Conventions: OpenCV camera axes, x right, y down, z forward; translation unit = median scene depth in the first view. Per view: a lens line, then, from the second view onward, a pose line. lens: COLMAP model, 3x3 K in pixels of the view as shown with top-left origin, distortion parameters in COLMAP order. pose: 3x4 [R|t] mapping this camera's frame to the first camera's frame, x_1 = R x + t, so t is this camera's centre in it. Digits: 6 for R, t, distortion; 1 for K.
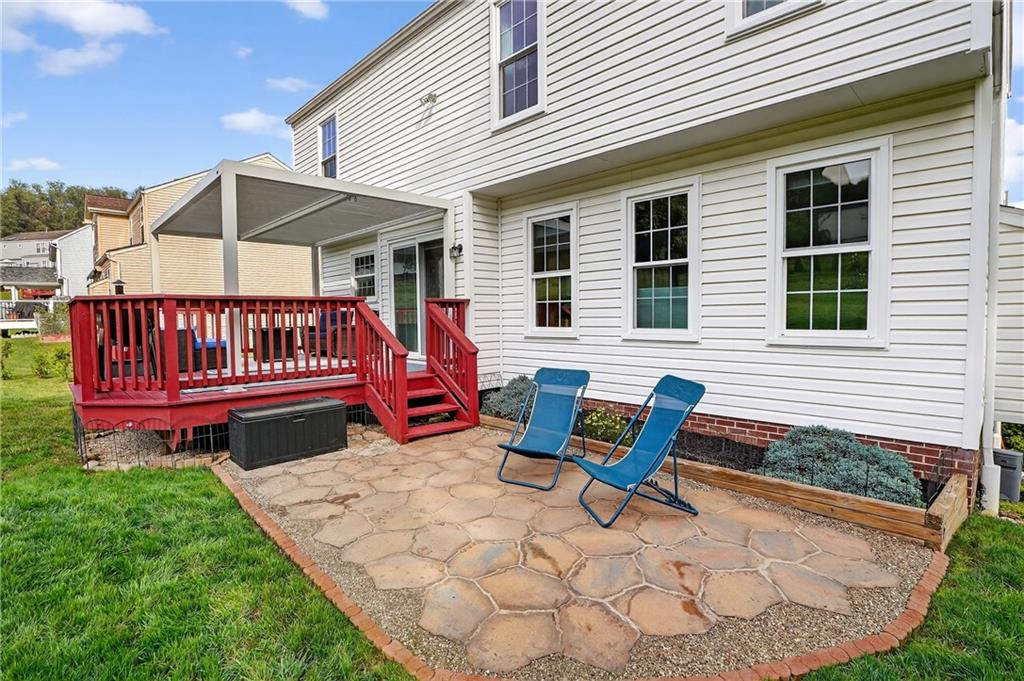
lens RADIAL K [[508.7, 0, 506.2], [0, 508.7, 342.8], [0, 0, 1]] dist [-0.016356, 0.001362]
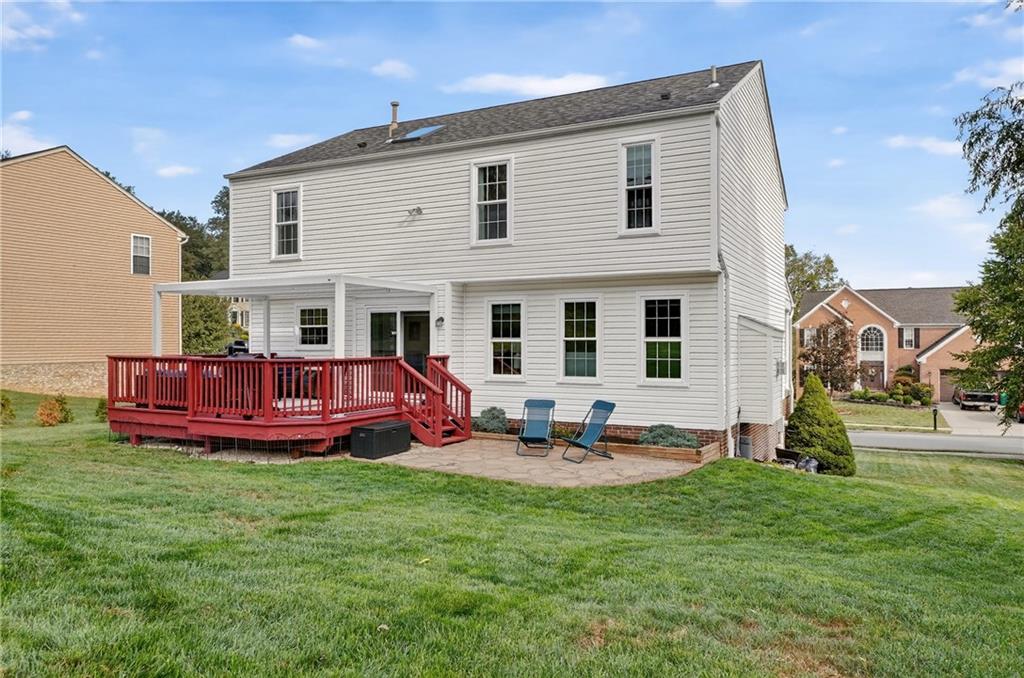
lens RADIAL K [[716.1, 0, 513.1], [0, 716.1, 339.7], [0, 0, 1]] dist [0.009324, -0.000066]
pose [[0.946465, 0.014428, 0.322484, -0.672565], [0.004495, 0.998315, -0.057857, -0.013233], [-0.322776, 0.056209, 0.944805, -1.184096]]
